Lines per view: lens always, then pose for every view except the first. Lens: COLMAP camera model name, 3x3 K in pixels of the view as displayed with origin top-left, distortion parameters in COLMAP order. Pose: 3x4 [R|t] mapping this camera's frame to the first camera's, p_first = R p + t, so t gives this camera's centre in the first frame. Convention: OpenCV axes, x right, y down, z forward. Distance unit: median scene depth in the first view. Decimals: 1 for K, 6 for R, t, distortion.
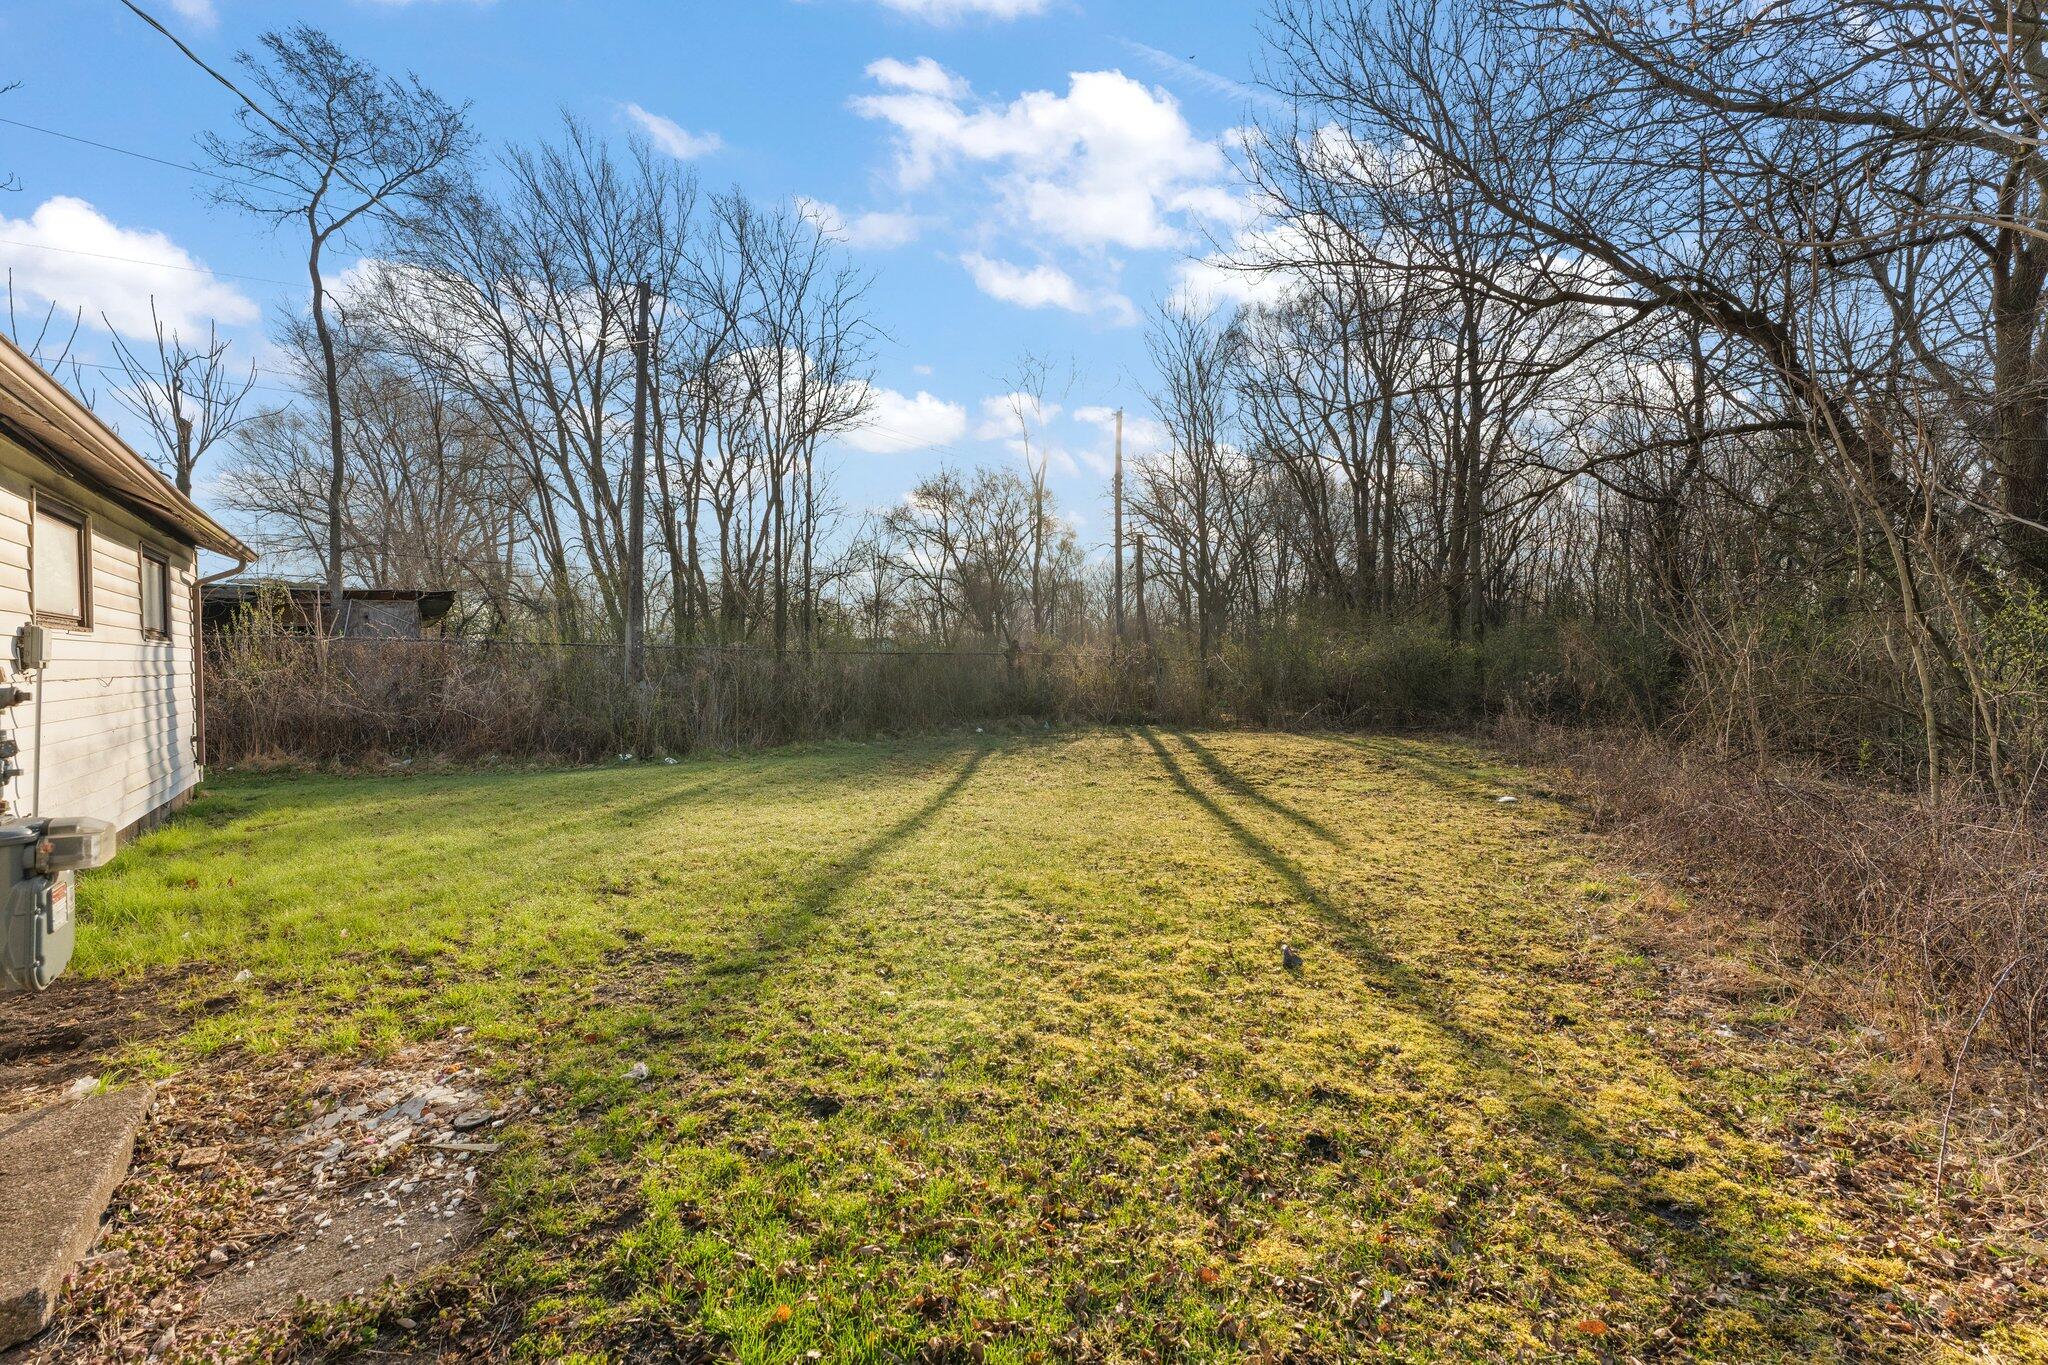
lens RADIAL K [[842.4, 0, 1027.8], [0, 842.4, 680.6], [0, 0, 1]] dist [-0.004460, -0.000300]
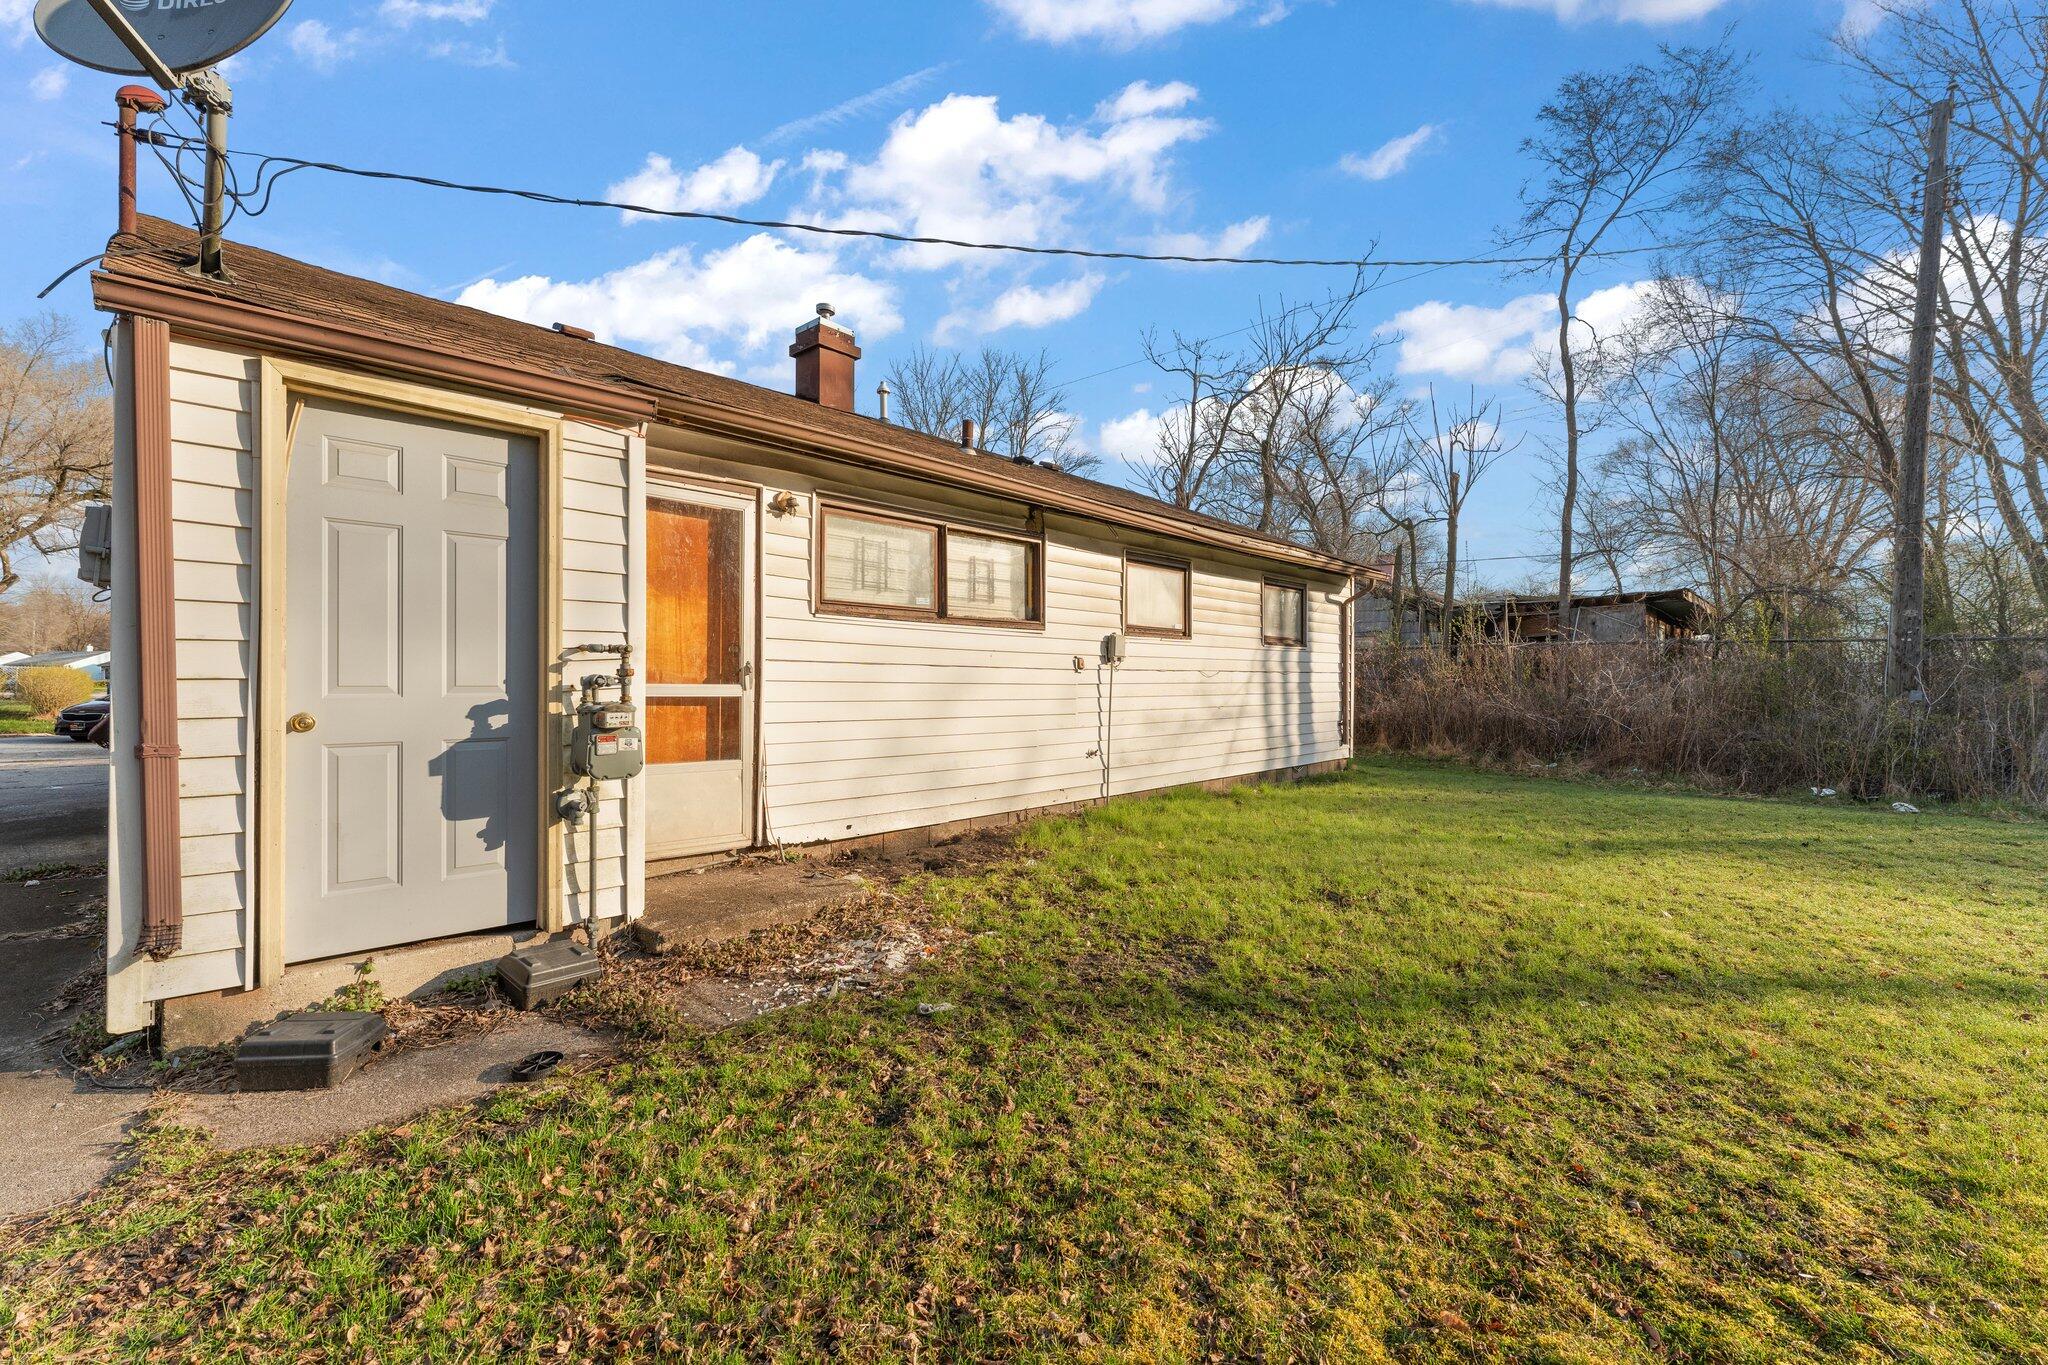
lens RADIAL K [[842.4, 0, 1029.6], [0, 842.4, 683.5], [0, 0, 1]] dist [-0.004460, -0.000300]
pose [[0.125566, 0.001703, -0.992084, 0.336643], [-0.019115, 0.999817, -0.000703, 0.027268], [0.991901, 0.019052, 0.125576, 0.534872]]
